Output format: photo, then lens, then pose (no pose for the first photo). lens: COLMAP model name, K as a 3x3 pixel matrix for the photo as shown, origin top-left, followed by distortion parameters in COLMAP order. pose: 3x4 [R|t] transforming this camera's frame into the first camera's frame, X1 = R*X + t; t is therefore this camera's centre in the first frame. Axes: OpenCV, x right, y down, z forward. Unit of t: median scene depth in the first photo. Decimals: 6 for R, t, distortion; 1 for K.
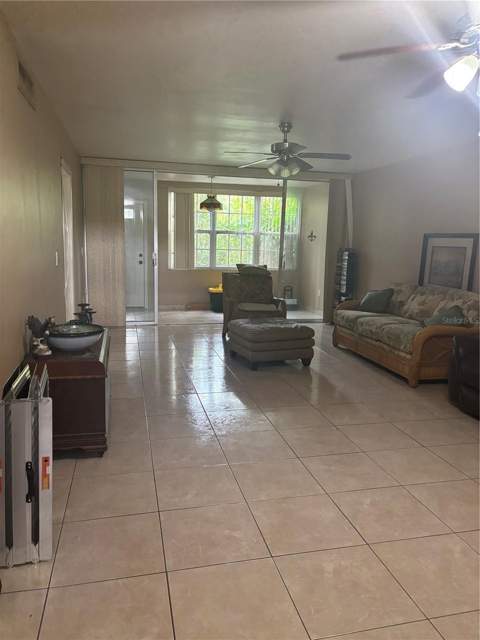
lens RADIAL K [[481.9, 0, 240.7], [0, 481.9, 320.5], [0, 0, 1]] dist [0.042927, -0.044017]
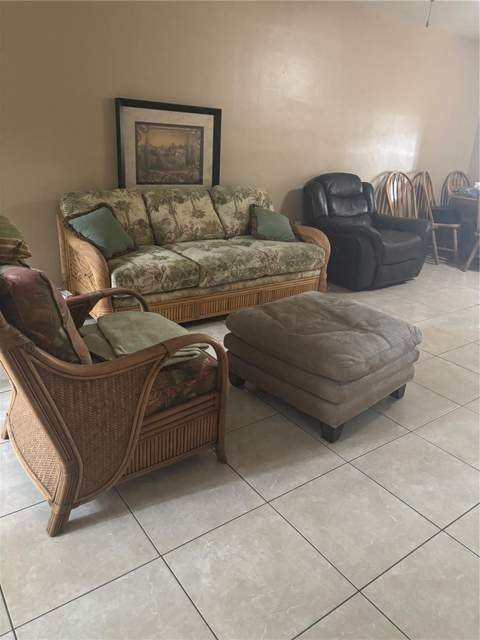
lens RADIAL K [[481.9, 0, 242.7], [0, 481.9, 317.0], [0, 0, 1]] dist [0.042927, -0.044017]
pose [[-0.393370, -0.374582, 0.839612, -0.309767], [0.076253, 0.896797, 0.435821, -0.210993], [-0.916212, 0.235462, -0.324210, 1.263118]]
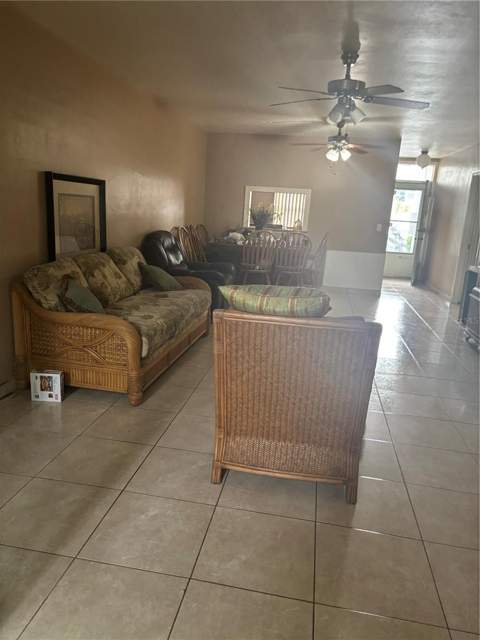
lens RADIAL K [[481.9, 0, 233.5], [0, 481.9, 318.4], [0, 0, 1]] dist [0.042927, -0.044017]
pose [[-0.914920, -0.178723, 0.361912, -0.081454], [-0.029834, 0.924119, 0.380939, -0.279040], [-0.402532, 0.337731, -0.850826, 1.671517]]
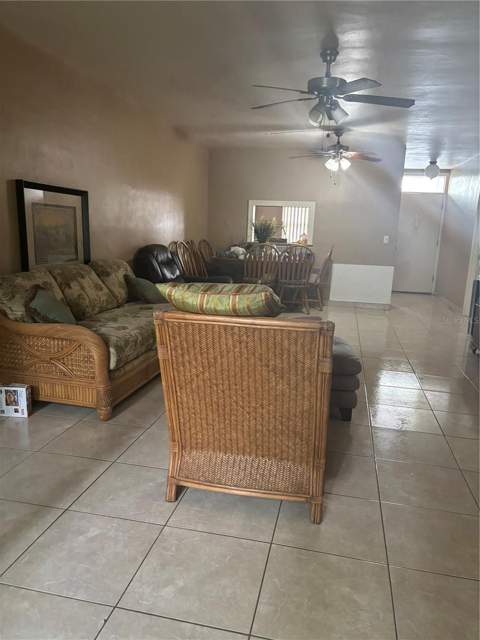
lens RADIAL K [[481.9, 0, 241.9], [0, 481.9, 327.2], [0, 0, 1]] dist [0.042927, -0.044017]
pose [[-0.904098, -0.156809, 0.397515, -0.129359], [-0.005186, 0.934197, 0.356720, -0.252593], [-0.427294, 0.320449, -0.845419, 1.622432]]
